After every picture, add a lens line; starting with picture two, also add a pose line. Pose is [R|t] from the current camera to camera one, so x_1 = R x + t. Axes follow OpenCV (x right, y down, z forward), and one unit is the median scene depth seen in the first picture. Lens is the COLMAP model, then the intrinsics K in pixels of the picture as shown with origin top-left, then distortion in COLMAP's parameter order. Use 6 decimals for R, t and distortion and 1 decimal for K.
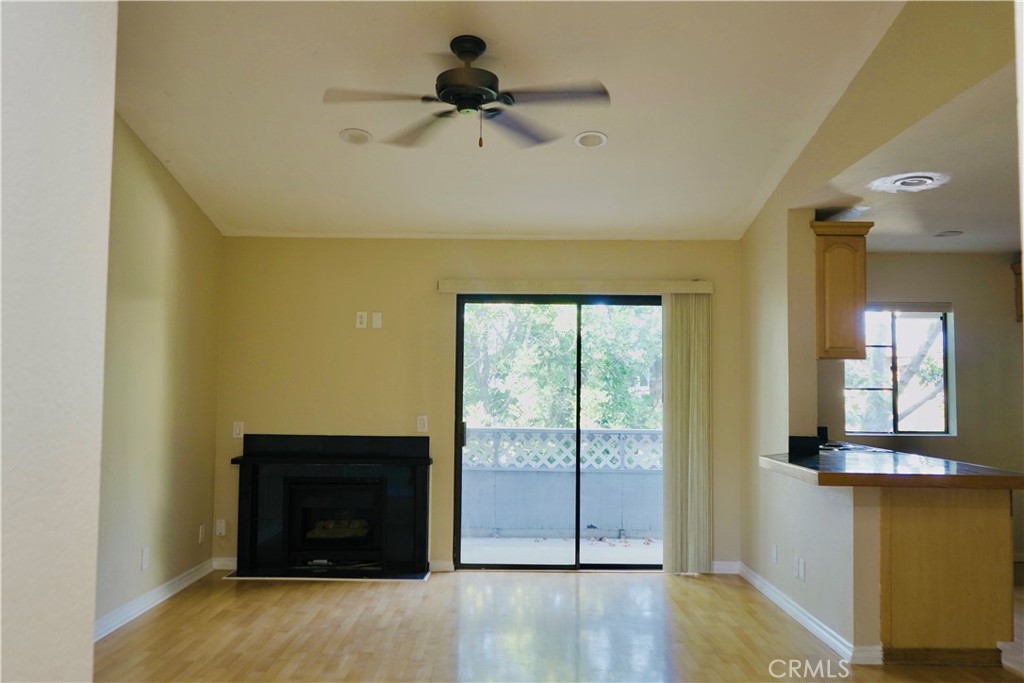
lens RADIAL K [[823.6, 0, 512.0], [0, 823.6, 341.5], [0, 0, 1]] dist [-0.007116, 0.008812]
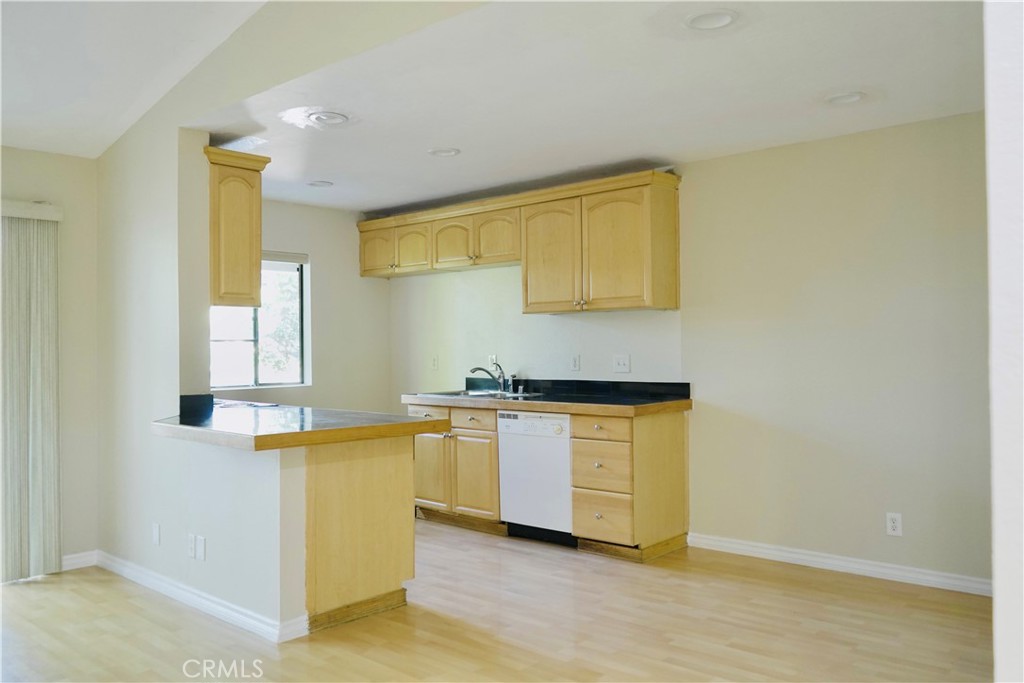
lens RADIAL K [[814.2, 0, 512.1], [0, 814.2, 343.2], [0, 0, 1]] dist [-0.018590, 0.018440]
pose [[0.668816, -0.016098, 0.743254, -0.048140], [-0.027243, 0.998563, 0.046143, 0.010313], [-0.742929, -0.051110, 0.667416, 0.154619]]
